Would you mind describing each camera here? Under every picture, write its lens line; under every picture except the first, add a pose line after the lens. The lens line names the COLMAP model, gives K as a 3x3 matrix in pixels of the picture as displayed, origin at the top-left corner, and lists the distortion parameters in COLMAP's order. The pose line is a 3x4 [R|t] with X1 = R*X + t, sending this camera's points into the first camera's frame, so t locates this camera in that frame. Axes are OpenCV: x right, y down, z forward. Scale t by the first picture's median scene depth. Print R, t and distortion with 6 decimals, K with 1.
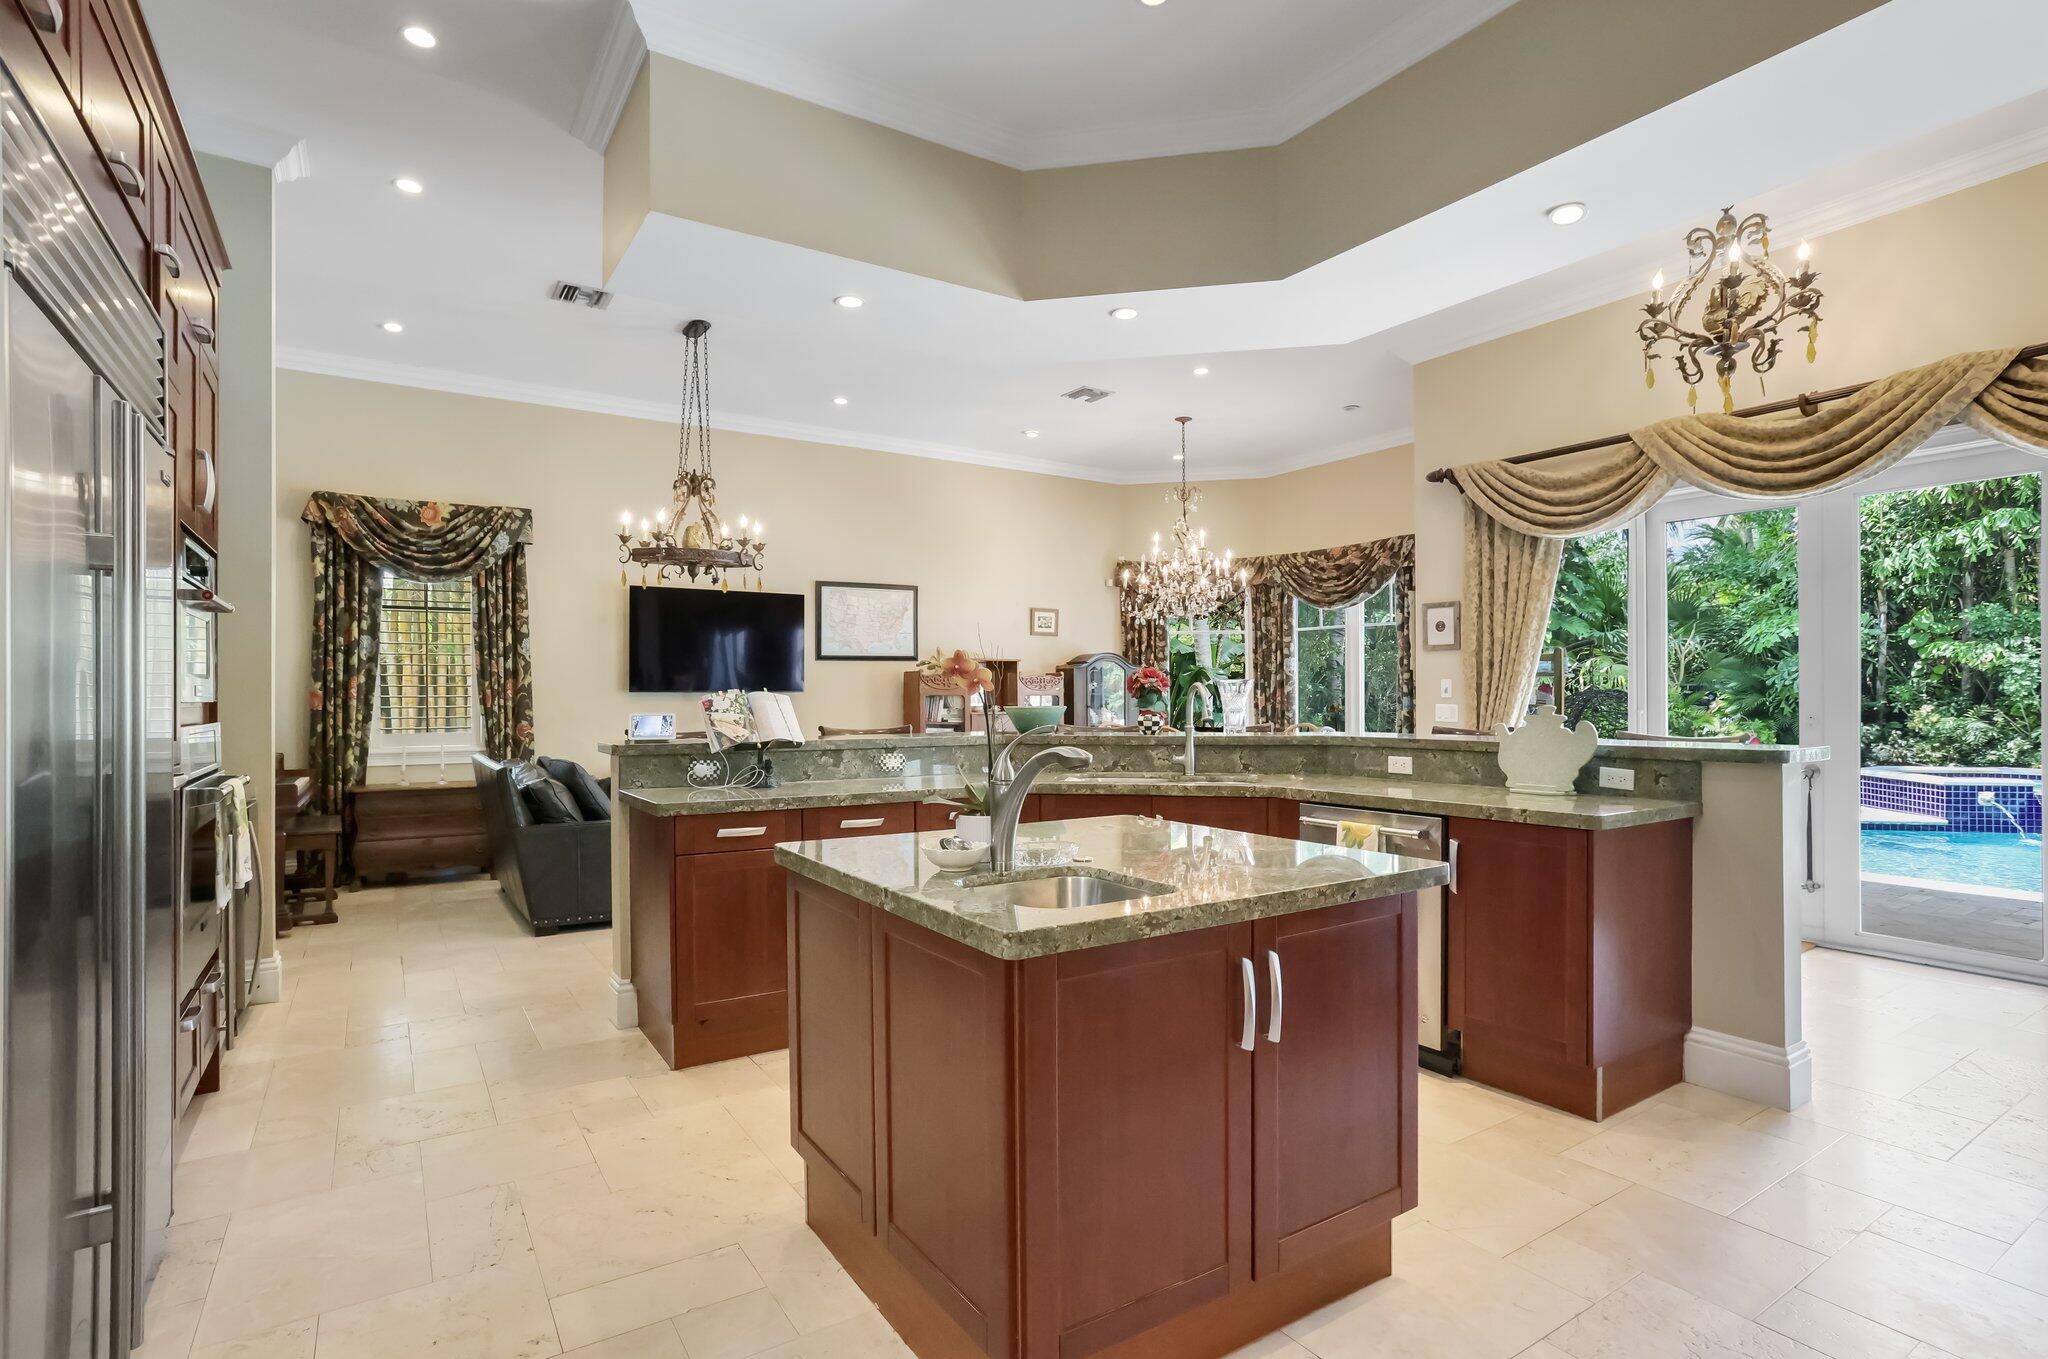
lens RADIAL K [[1005.6, 0, 1018.3], [0, 1005.6, 685.4], [0, 0, 1]] dist [-0.041497, 0.017779]
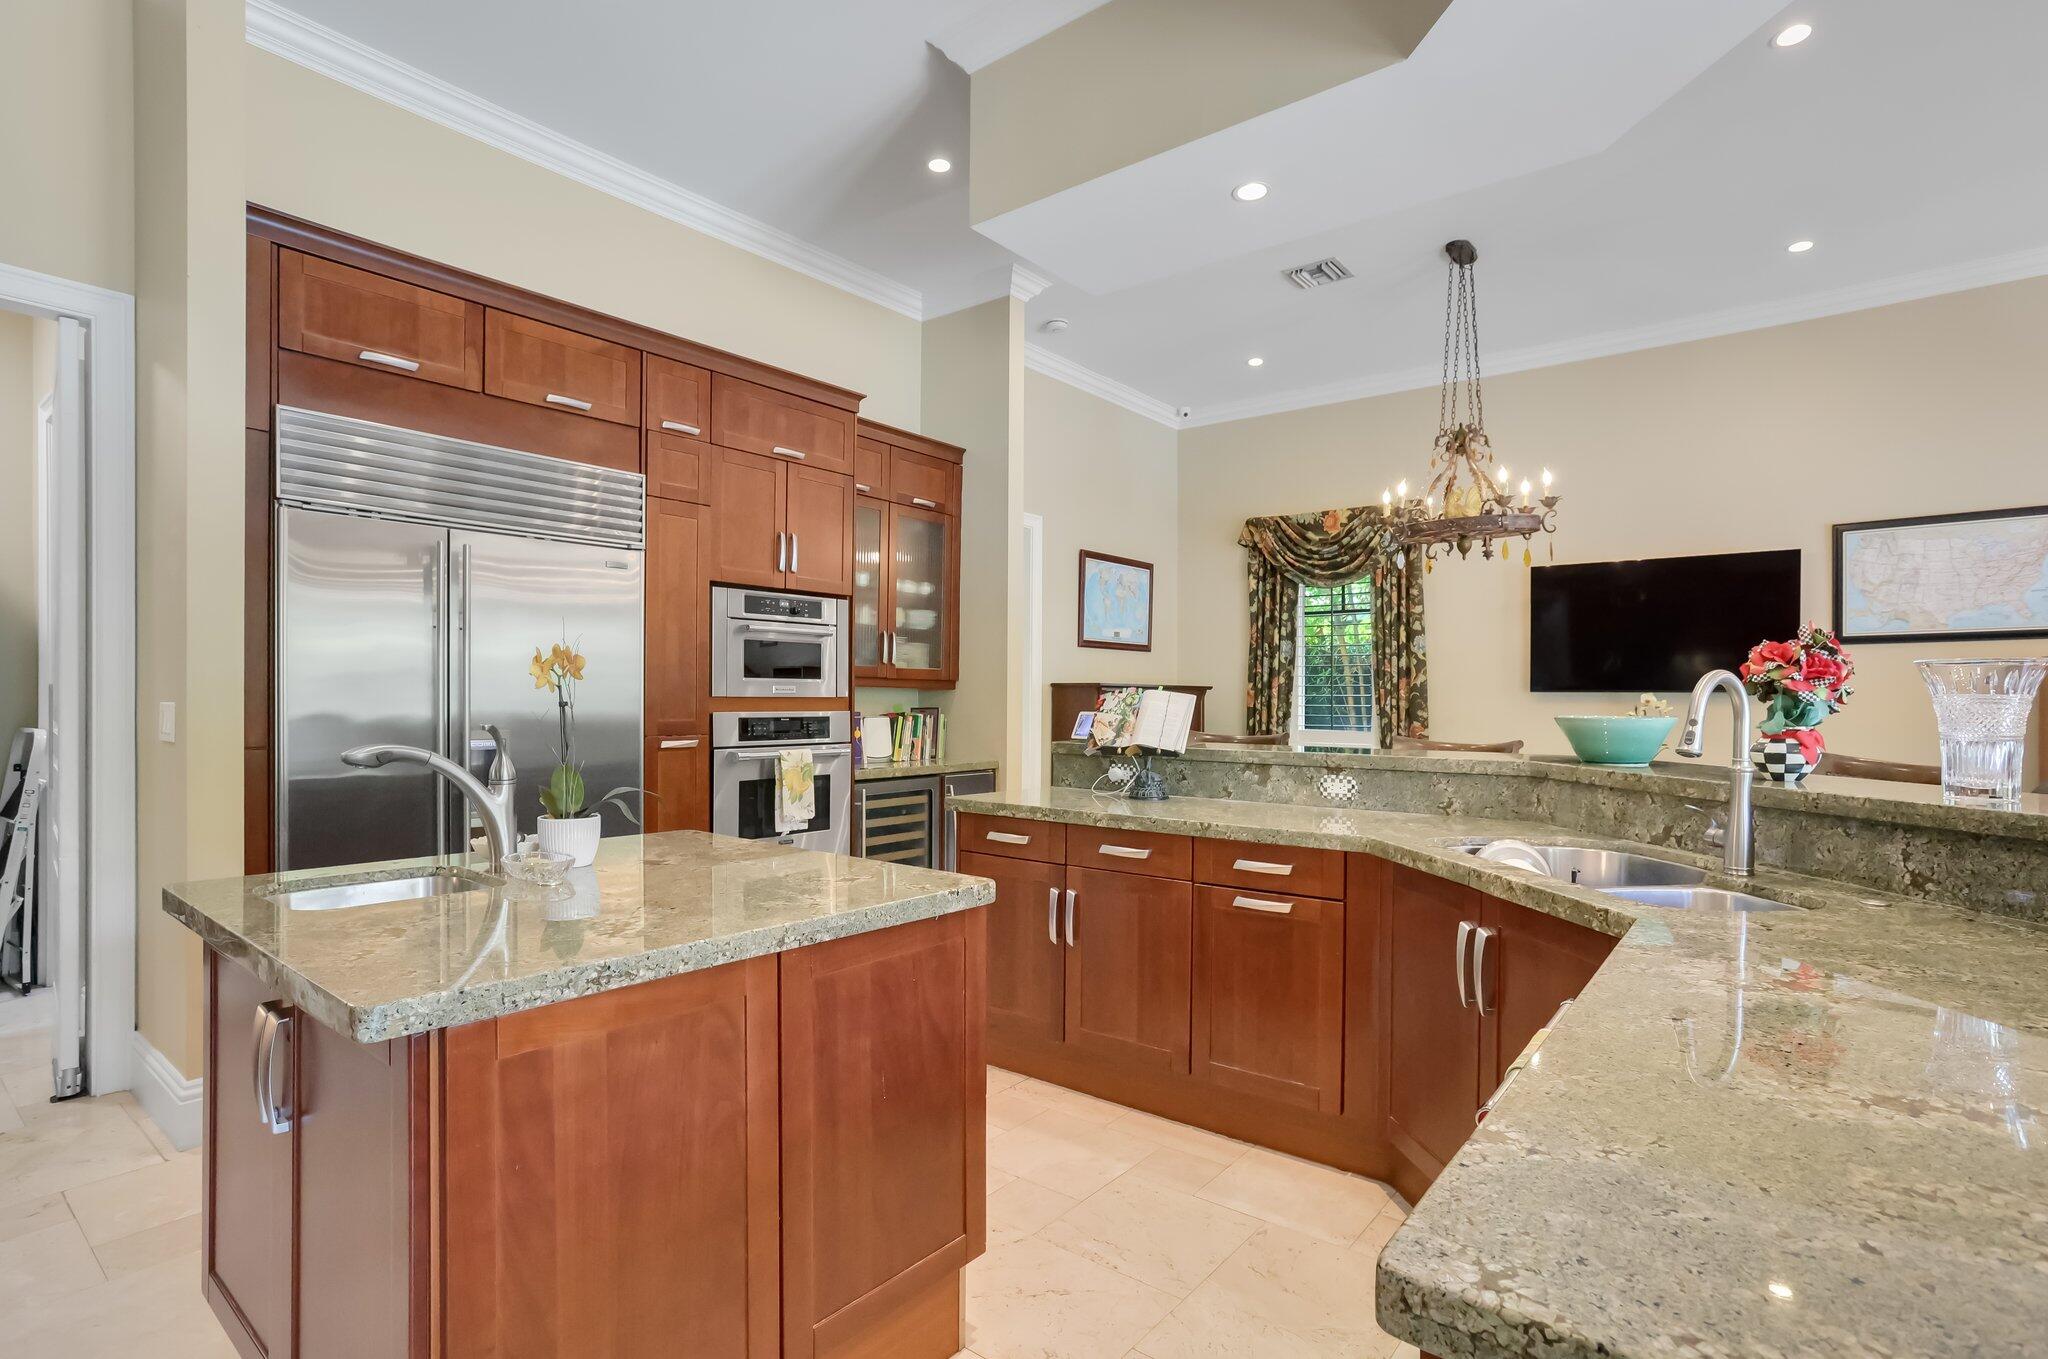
lens RADIAL K [[1005.6, 0, 1002.7], [0, 1005.6, 707.7], [0, 0, 1]] dist [-0.041497, 0.017779]
pose [[0.311841, 0.016157, -0.949997, 0.311256], [0.005229, 0.999811, 0.018721, 0.002135], [0.950120, -0.010806, 0.311697, 0.343722]]
